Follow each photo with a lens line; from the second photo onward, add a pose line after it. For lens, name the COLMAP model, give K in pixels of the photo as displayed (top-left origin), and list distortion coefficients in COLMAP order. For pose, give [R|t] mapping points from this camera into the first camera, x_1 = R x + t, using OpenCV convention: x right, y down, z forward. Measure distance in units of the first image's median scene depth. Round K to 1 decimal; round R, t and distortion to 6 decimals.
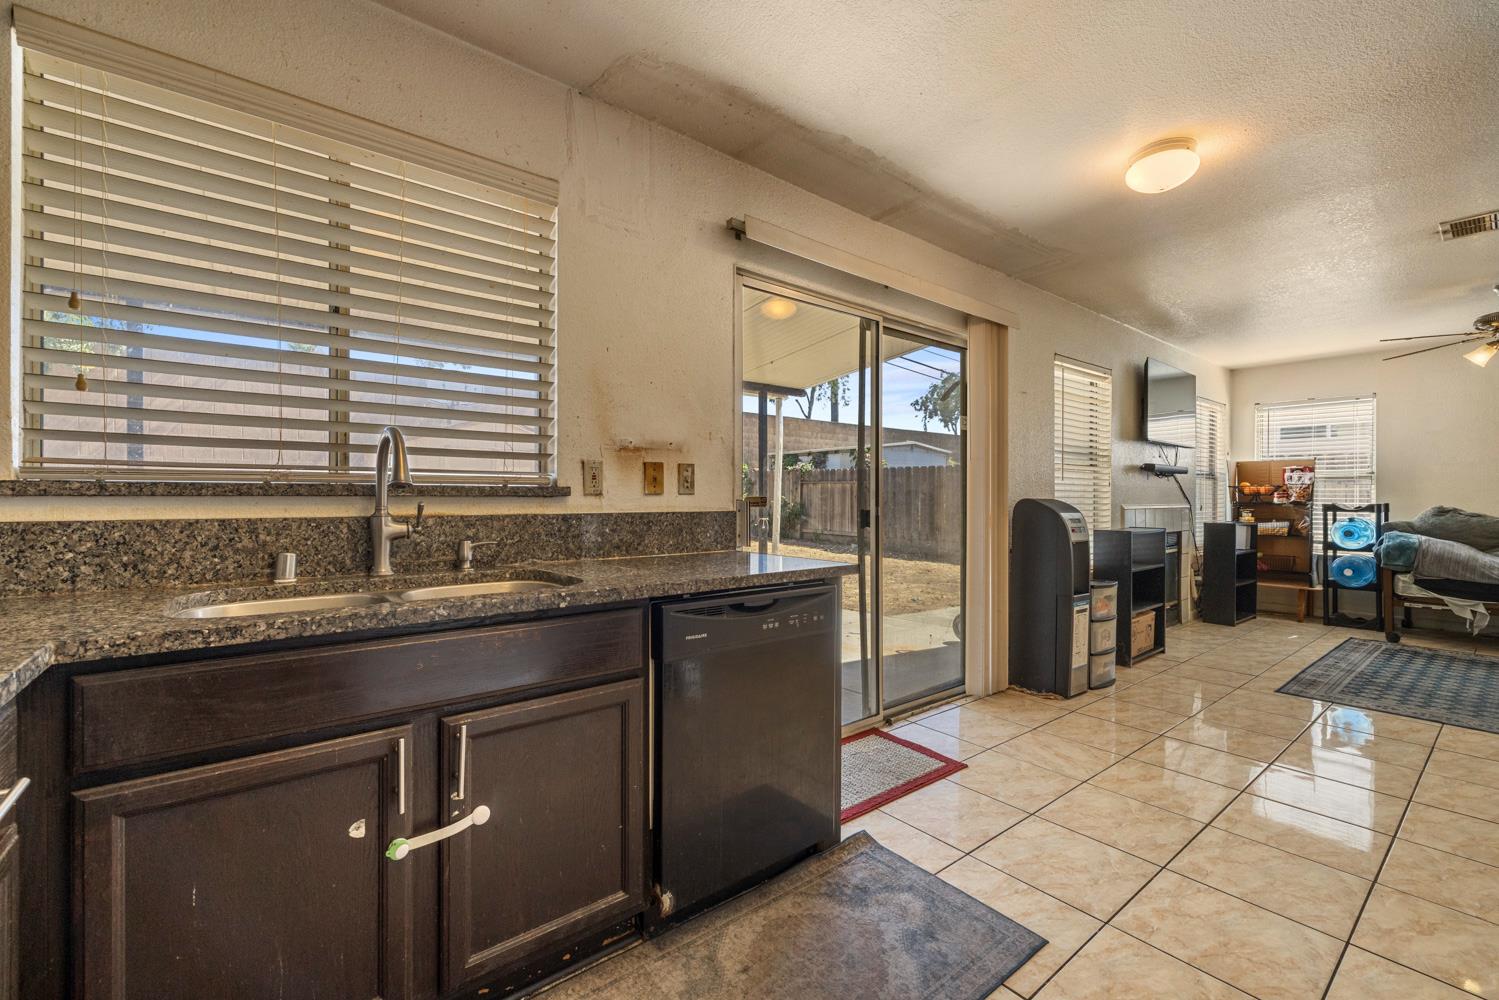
lens RADIAL K [[628.9, 0, 749.5], [0, 628.9, 500.0], [0, 0, 1]] dist [0.001507, -0.000088]
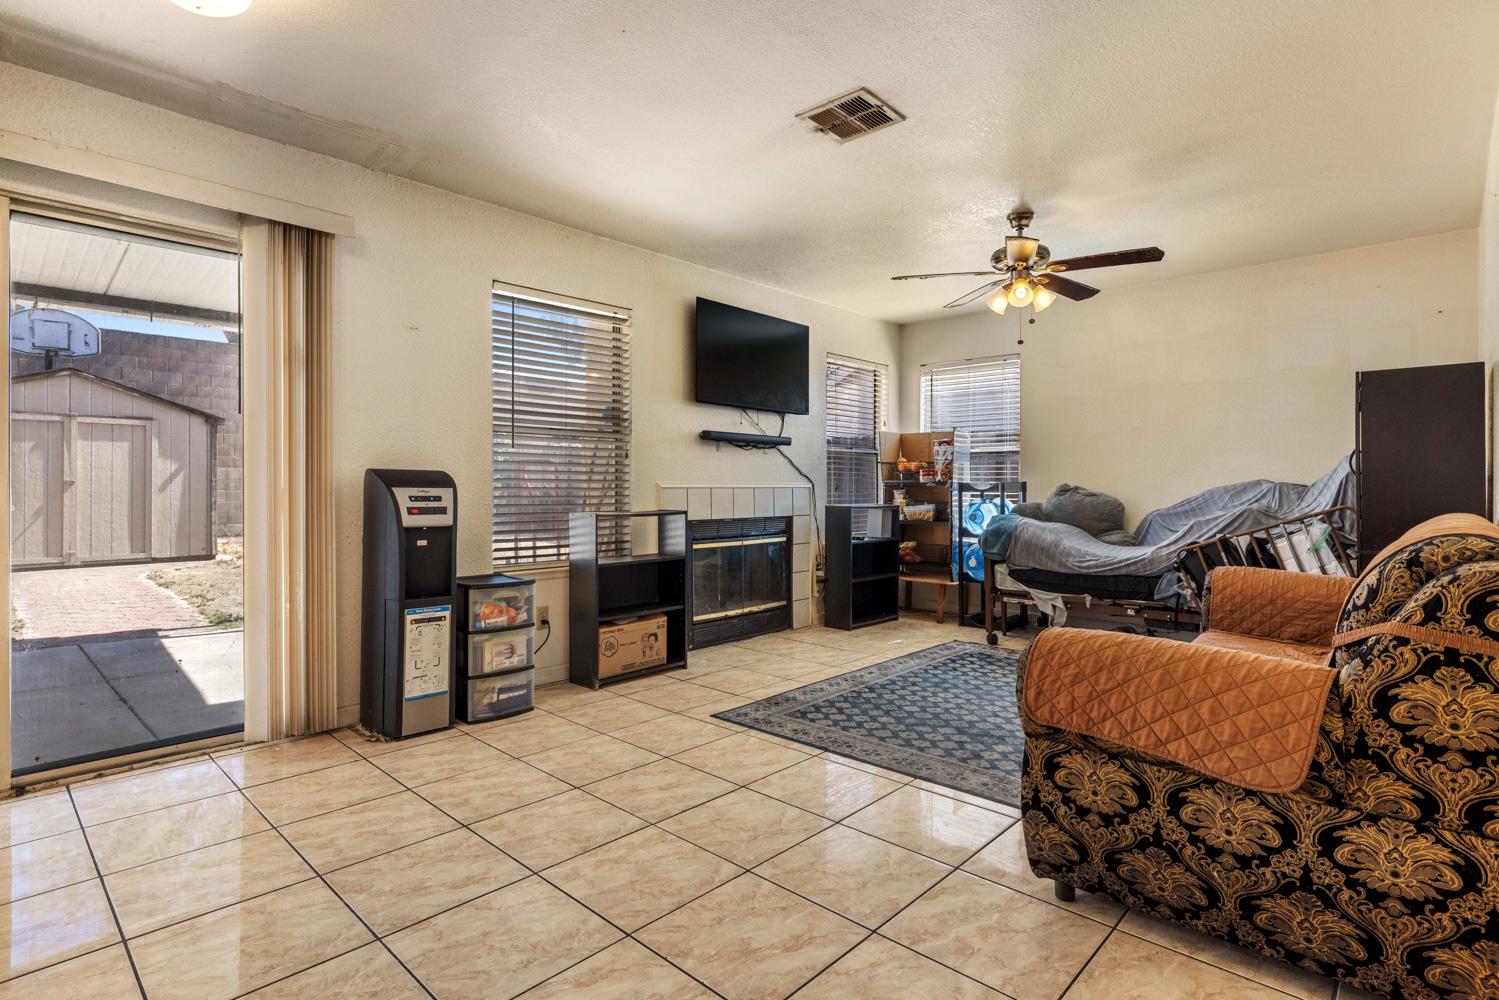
lens RADIAL K [[745.4, 0, 746.0], [0, 745.4, 487.5], [0, 0, 1]] dist [-0.003356, -0.000015]
pose [[0.989883, -0.001769, 0.141872, 0.492023], [0.002032, 0.999996, -0.001709, 0.014044], [-0.141868, 0.001980, 0.989884, 0.048006]]
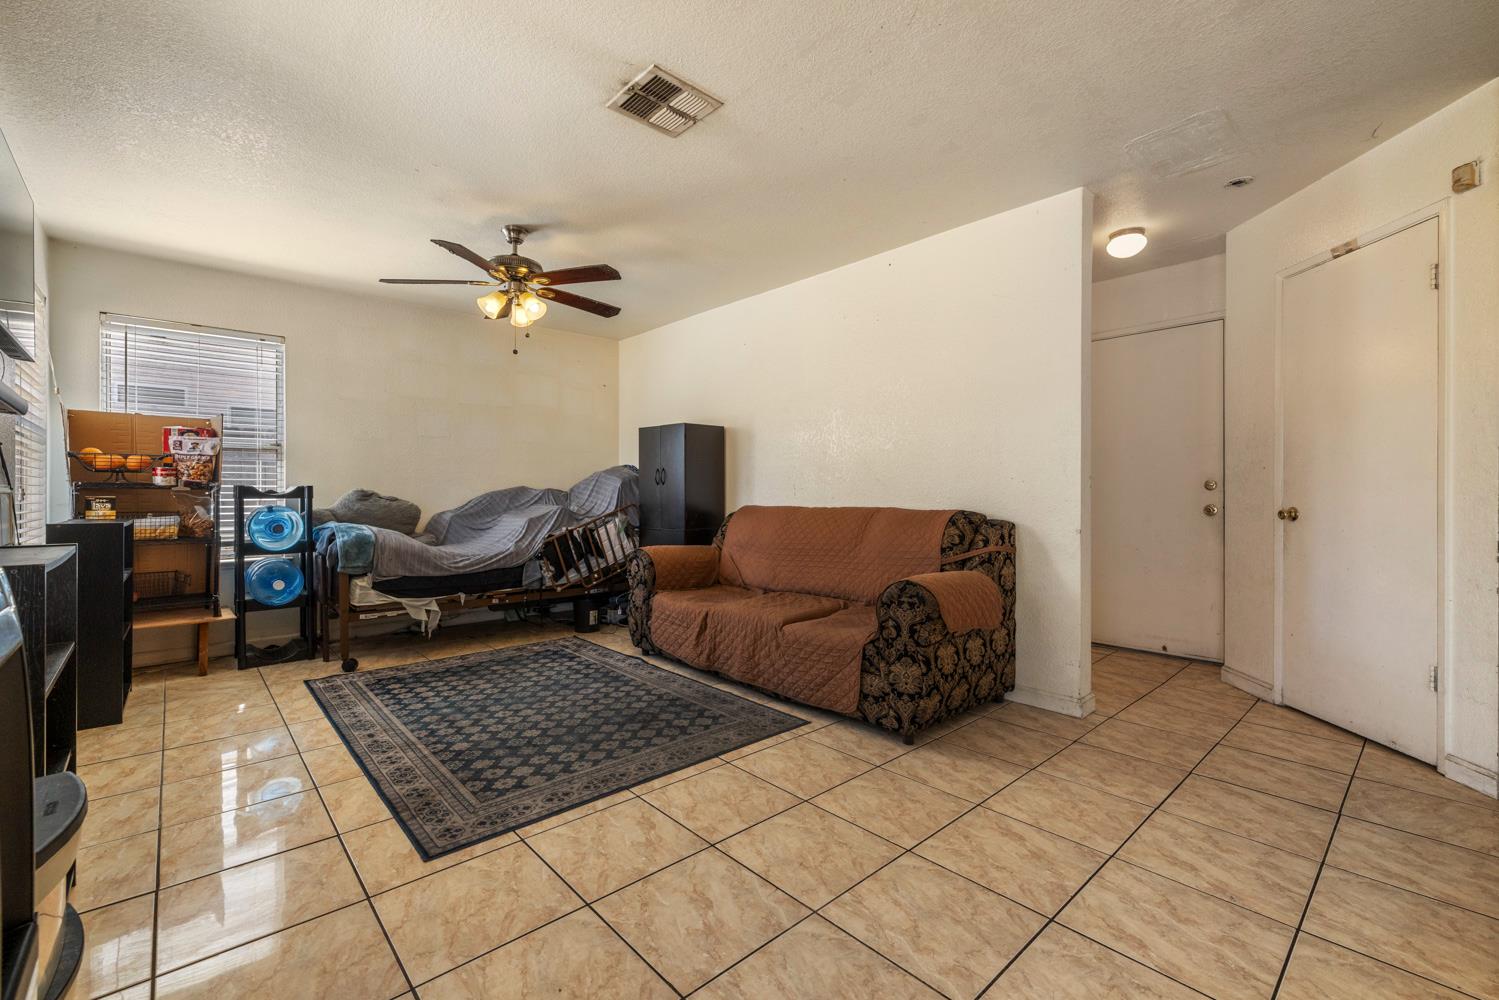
lens RADIAL K [[637.1, 0, 746.8], [0, 637.1, 493.2], [0, 0, 1]] dist [0.000736, 0.000006]
pose [[-0.060365, -0.003994, 0.998168, 0.216549], [0.002432, 0.999988, 0.004148, 0.012307], [-0.998173, 0.002678, -0.060355, 0.514781]]
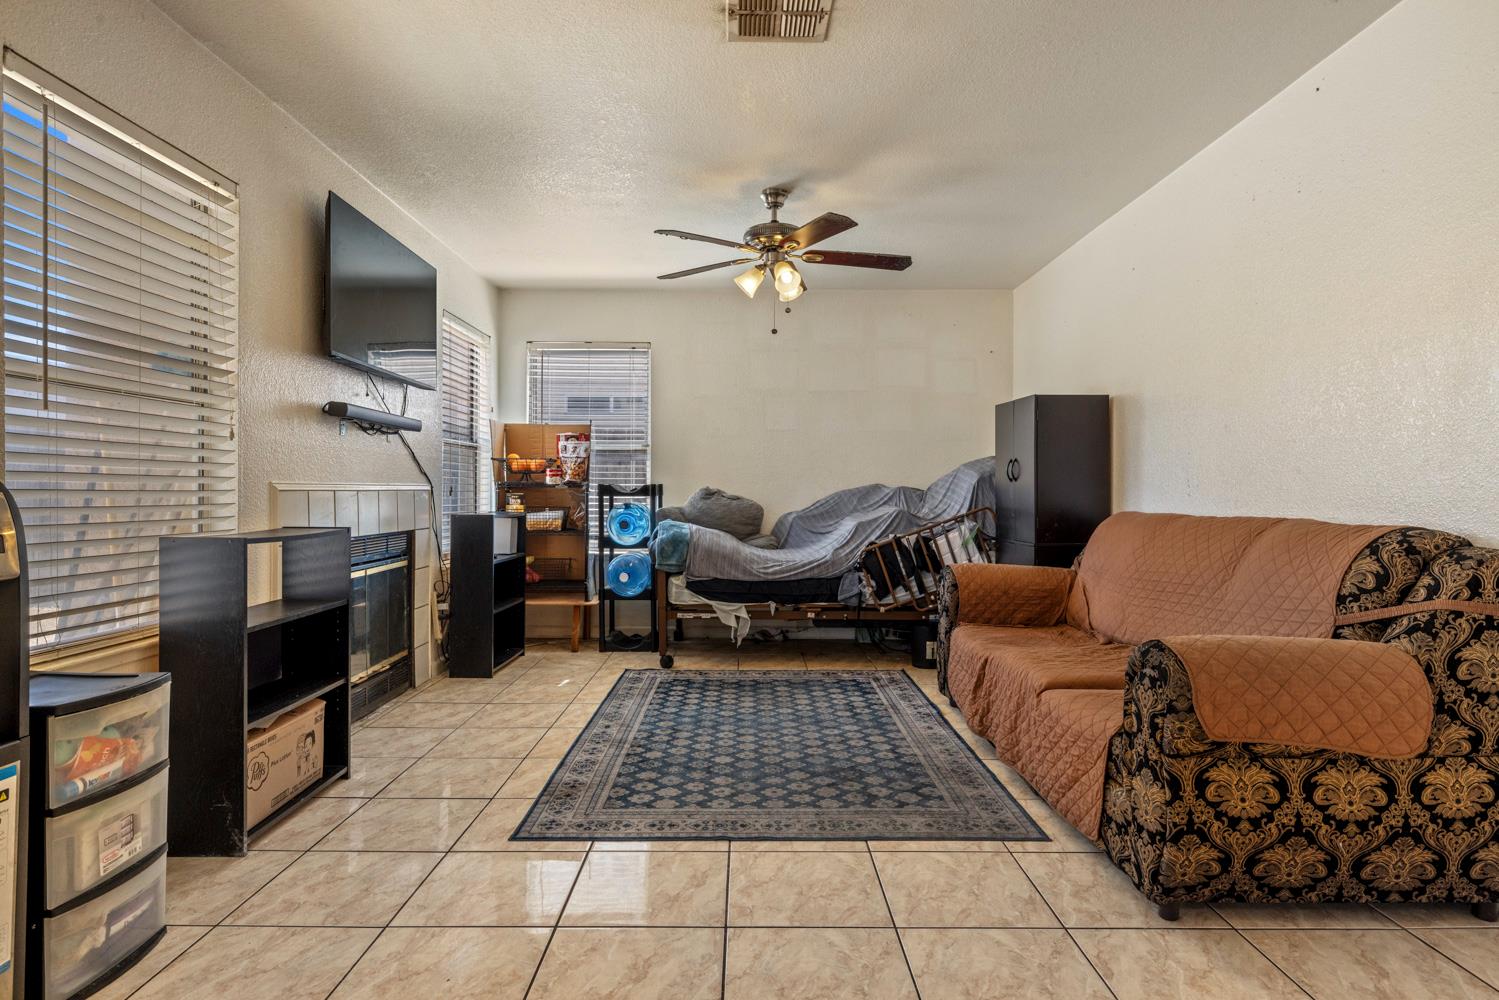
lens RADIAL K [[812.4, 0, 746.7], [0, 812.4, 494.1], [0, 0, 1]] dist [0.000018, 0.000137]
pose [[0.622378, -0.003802, 0.782707, 0.288478], [0.000796, 0.999991, 0.004224, 0.013269], [-0.782716, -0.002006, 0.622376, 0.288261]]
